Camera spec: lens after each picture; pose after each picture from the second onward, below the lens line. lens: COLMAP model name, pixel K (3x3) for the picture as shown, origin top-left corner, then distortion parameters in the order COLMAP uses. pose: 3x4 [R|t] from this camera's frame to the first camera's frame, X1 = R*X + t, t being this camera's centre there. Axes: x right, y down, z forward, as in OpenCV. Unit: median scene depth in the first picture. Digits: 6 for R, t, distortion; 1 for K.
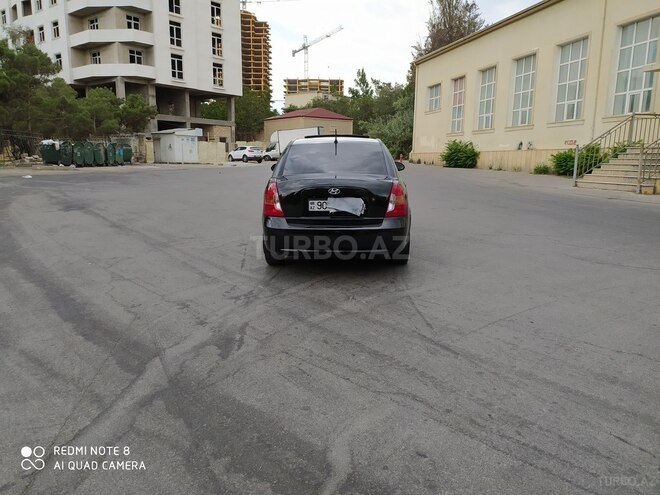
lens RADIAL K [[493.9, 0, 330.0], [0, 493.9, 247.5], [0, 0, 1]] dist [0.065539, -0.072687]
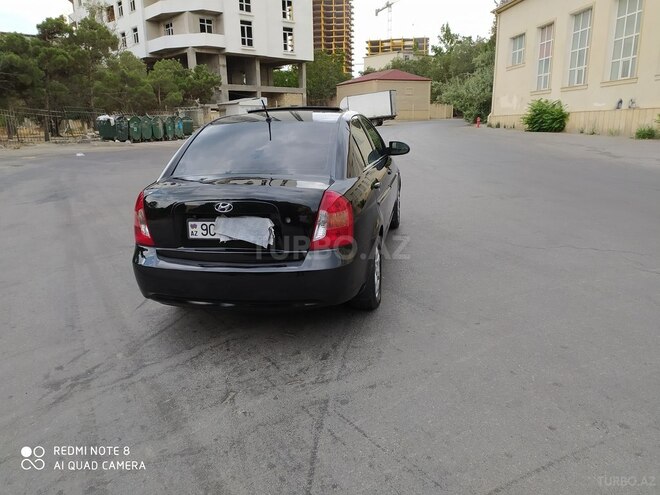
lens RADIAL K [[493.9, 0, 330.0], [0, 493.9, 247.5], [0, 0, 1]] dist [0.065539, -0.072687]
pose [[0.986042, 0.011747, -0.166082, 0.039198], [-0.000655, 0.997774, 0.066686, -0.017428], [0.166496, -0.065646, 0.983855, 0.070245]]
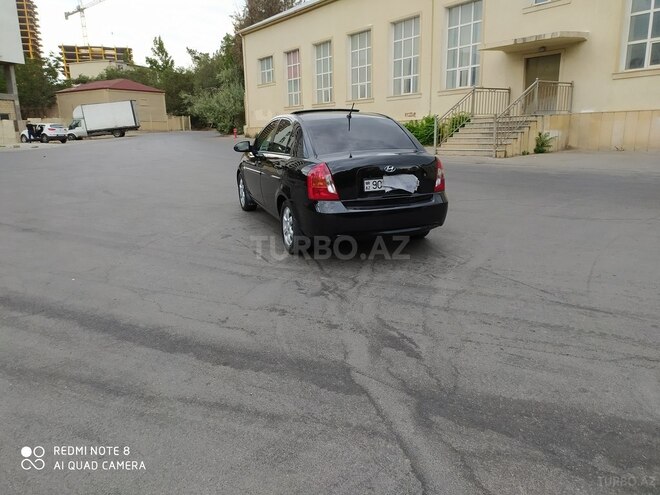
lens RADIAL K [[493.9, 0, 327.7], [0, 493.9, 248.1], [0, 0, 1]] dist [0.058296, -0.067458]
pose [[0.927561, -0.113565, 0.355996, -0.076112], [0.095335, 0.993092, 0.068403, -0.006417], [-0.361305, -0.029509, 0.931980, 0.024682]]
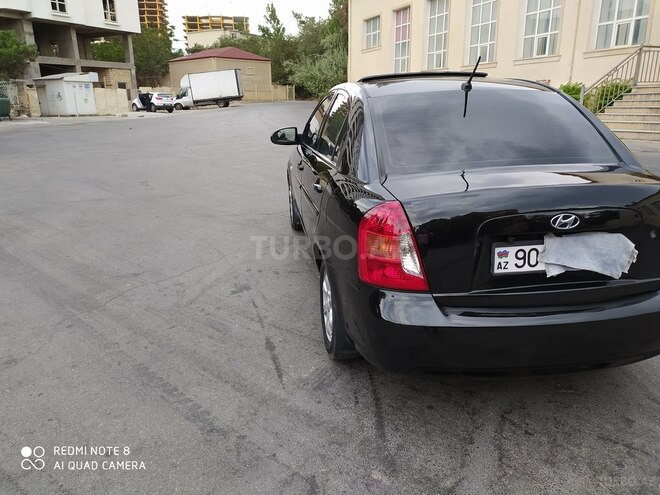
lens RADIAL K [[493.9, 0, 327.8], [0, 493.9, 251.5], [0, 0, 1]] dist [0.061305, -0.063628]
pose [[0.985178, -0.071293, 0.156018, -0.038370], [0.053354, 0.991781, 0.116291, -0.024033], [-0.163027, -0.106243, 0.980885, 0.107856]]
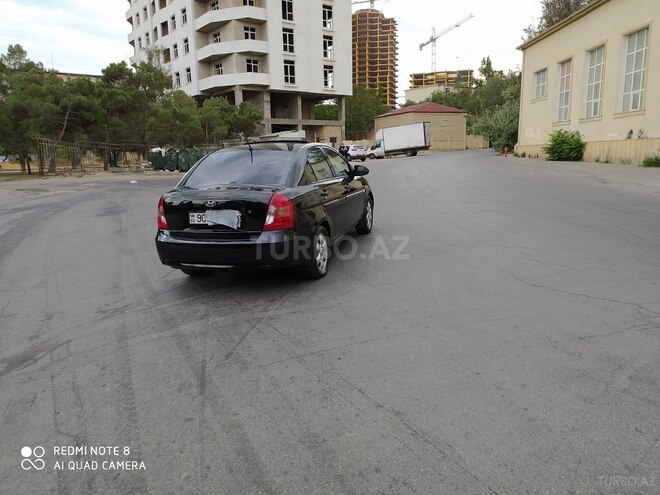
lens RADIAL K [[493.9, 0, 330.0], [0, 493.9, 247.5], [0, 0, 1]] dist [0.065539, -0.072687]
pose [[0.967623, 0.013915, -0.252014, 0.078546], [-0.012309, 0.999893, 0.007949, -0.006440], [0.252098, -0.004590, 0.967691, 0.021675]]
